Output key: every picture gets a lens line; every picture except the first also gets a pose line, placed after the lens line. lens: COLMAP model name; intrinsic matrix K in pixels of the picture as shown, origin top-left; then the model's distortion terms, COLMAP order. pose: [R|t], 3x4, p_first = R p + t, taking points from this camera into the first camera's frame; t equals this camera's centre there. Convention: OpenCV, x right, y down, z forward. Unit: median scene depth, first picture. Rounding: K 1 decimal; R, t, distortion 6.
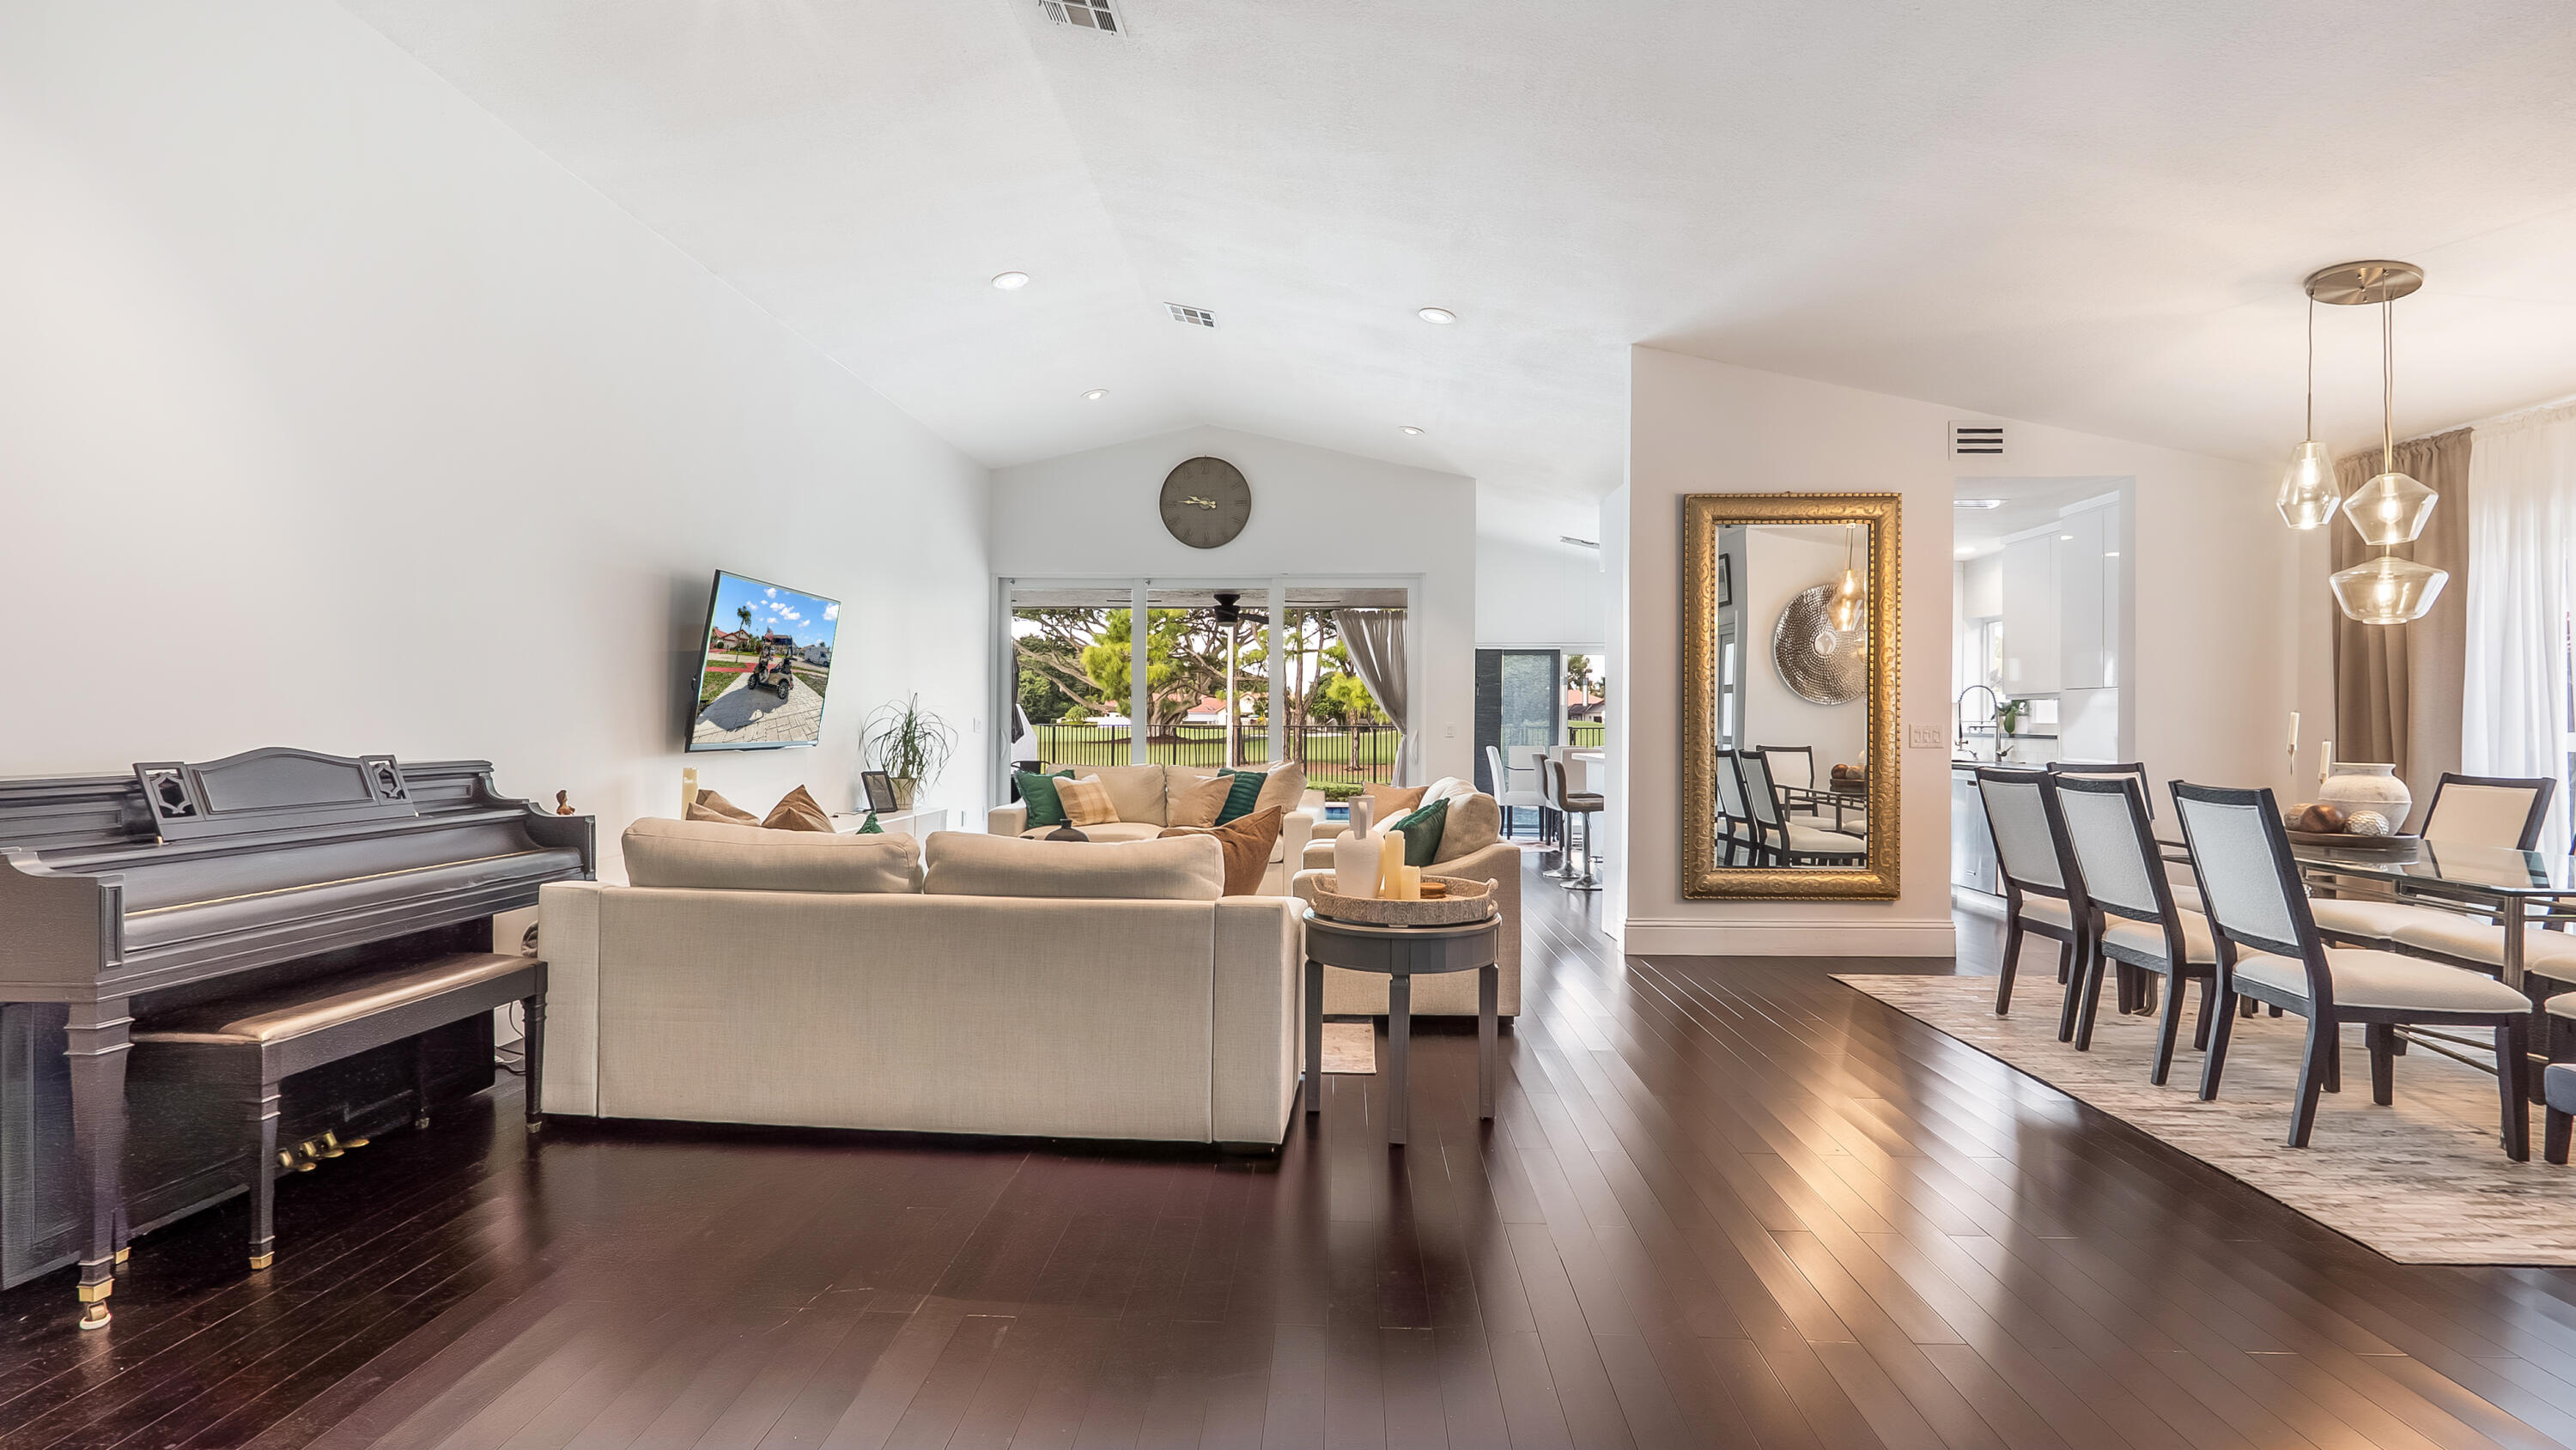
lens RADIAL K [[1179.6, 0, 1288.0], [0, 1179.6, 725.0], [0, 0, 1]] dist [-0.001300, 0.000118]
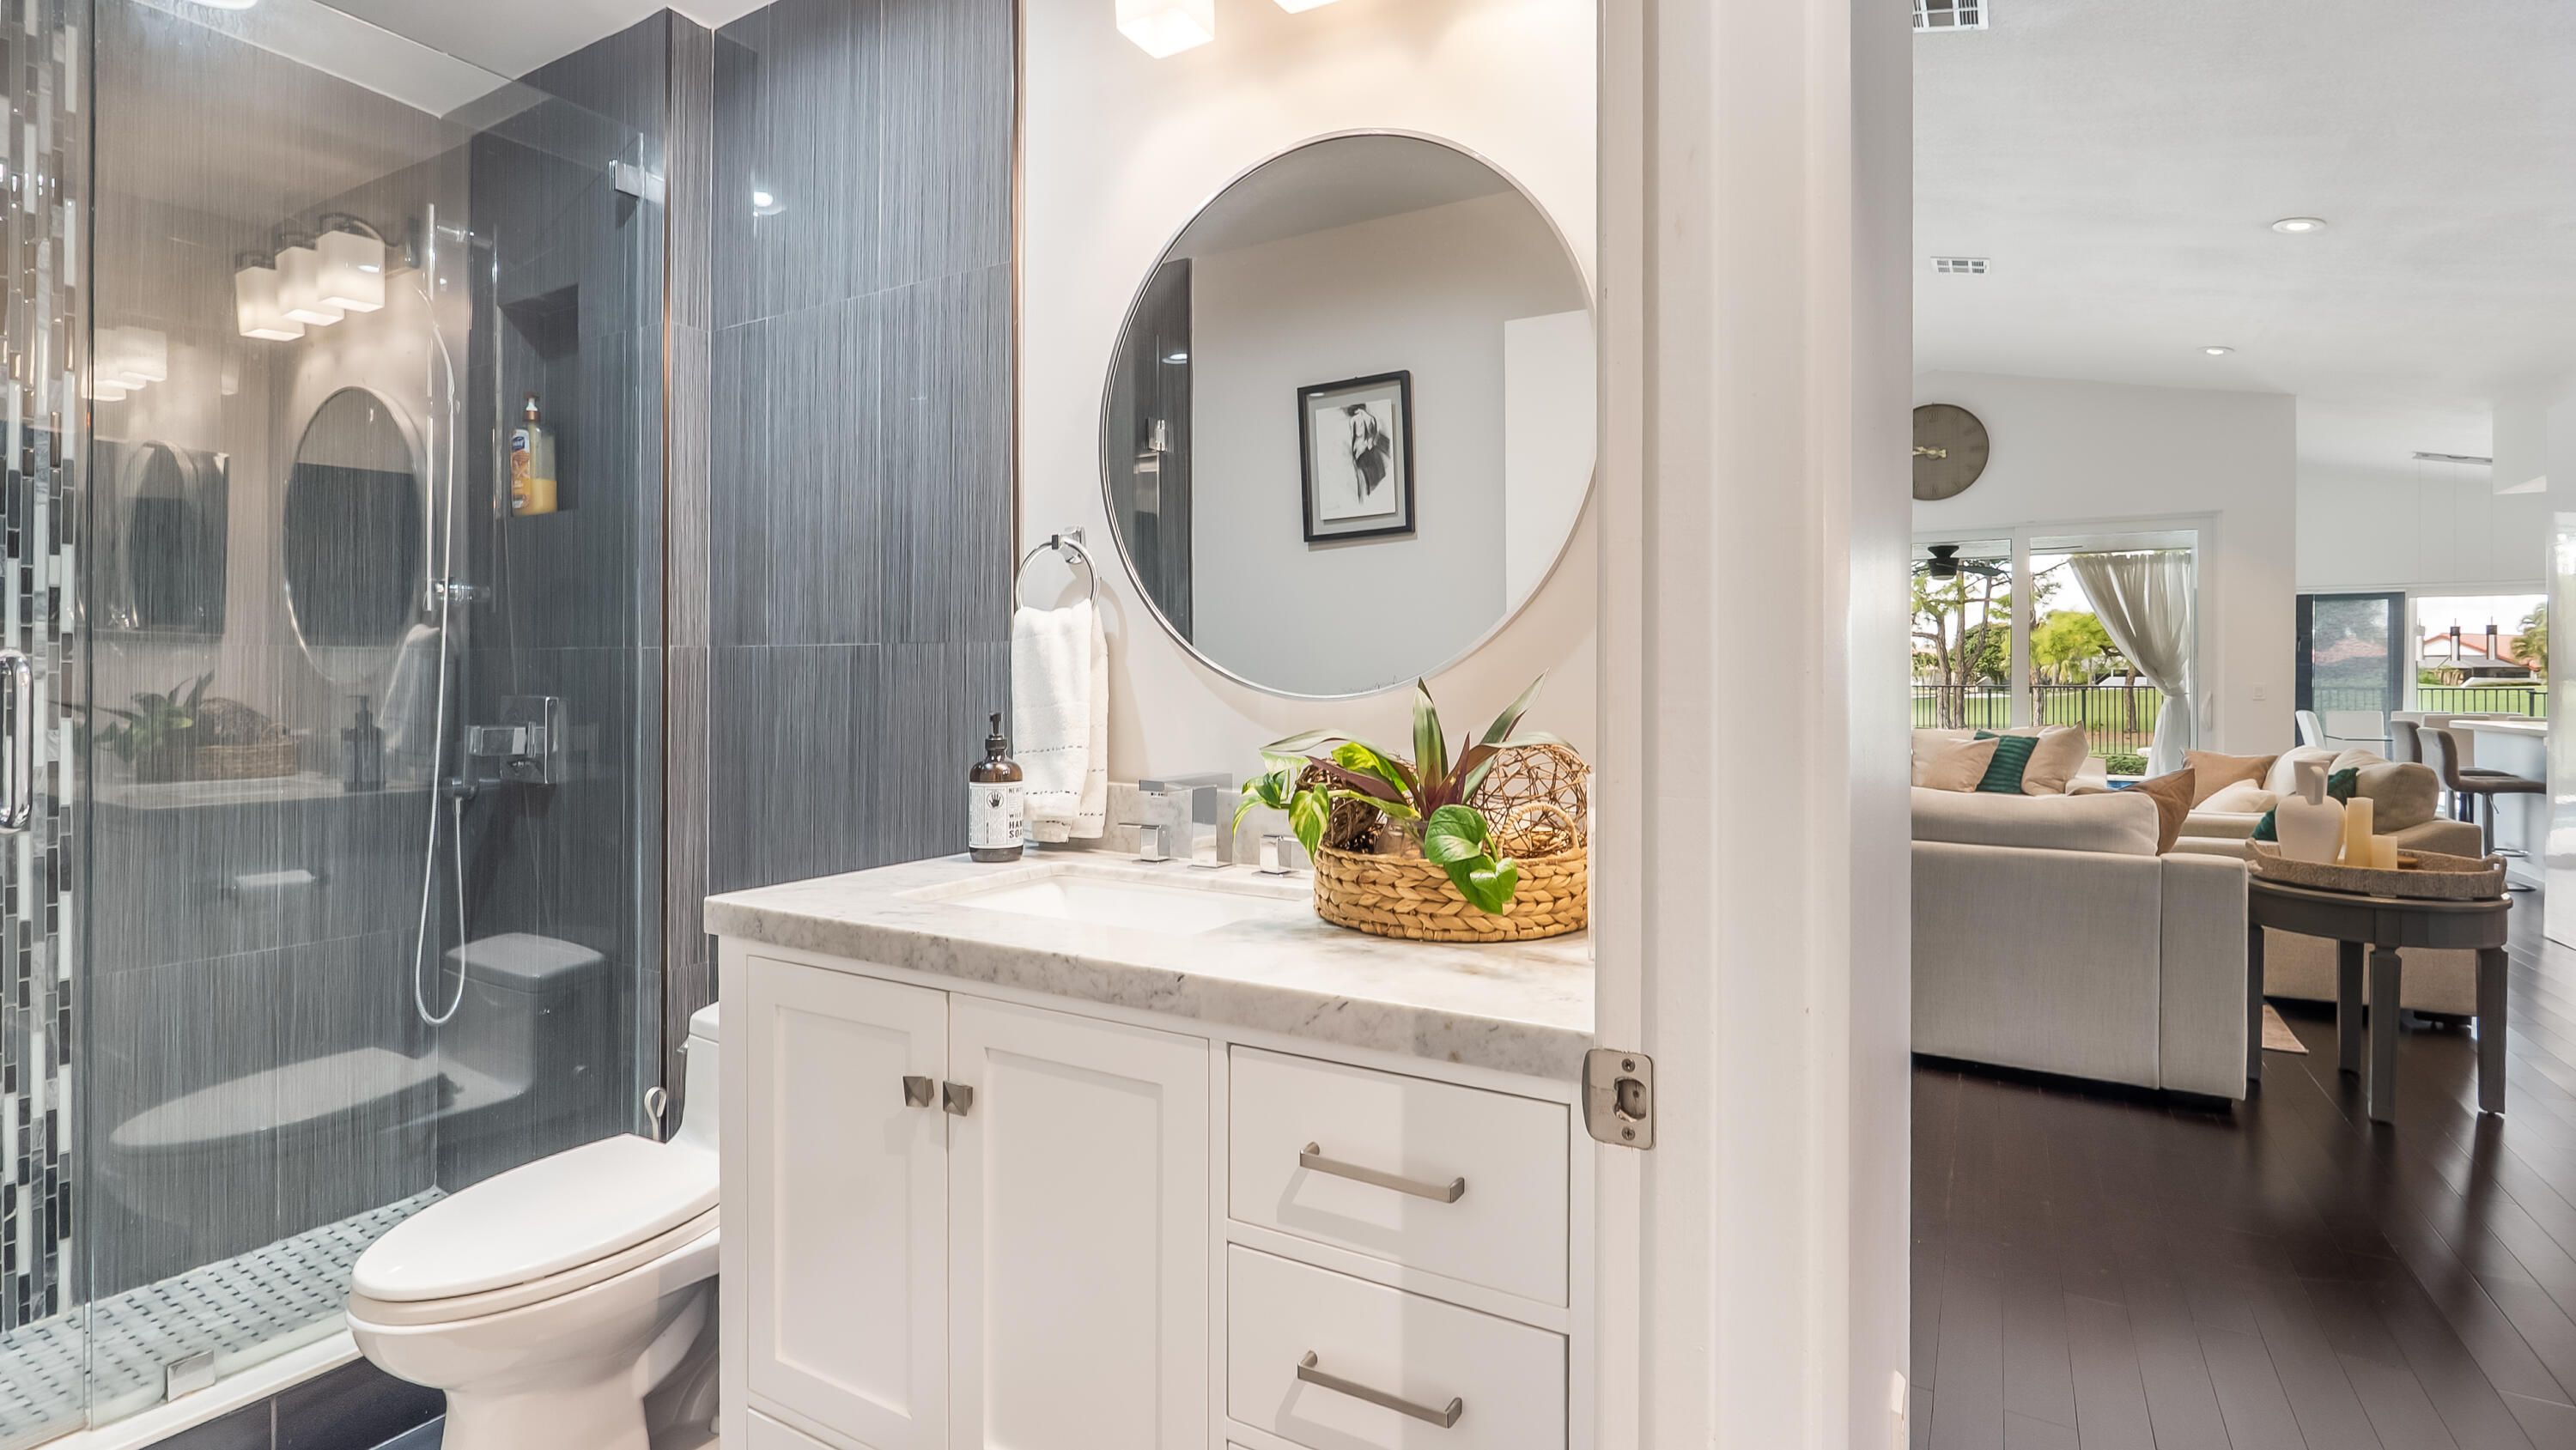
lens RADIAL K [[1207.8, 0, 1293.6], [0, 1207.8, 681.9], [0, 0, 1]] dist [0.001112, 0.001201]
pose [[0.891144, -0.002674, -0.453713, -0.110940], [0.001436, 0.999994, -0.003073, -0.001249], [0.453719, 0.002087, 0.891142, -0.126793]]
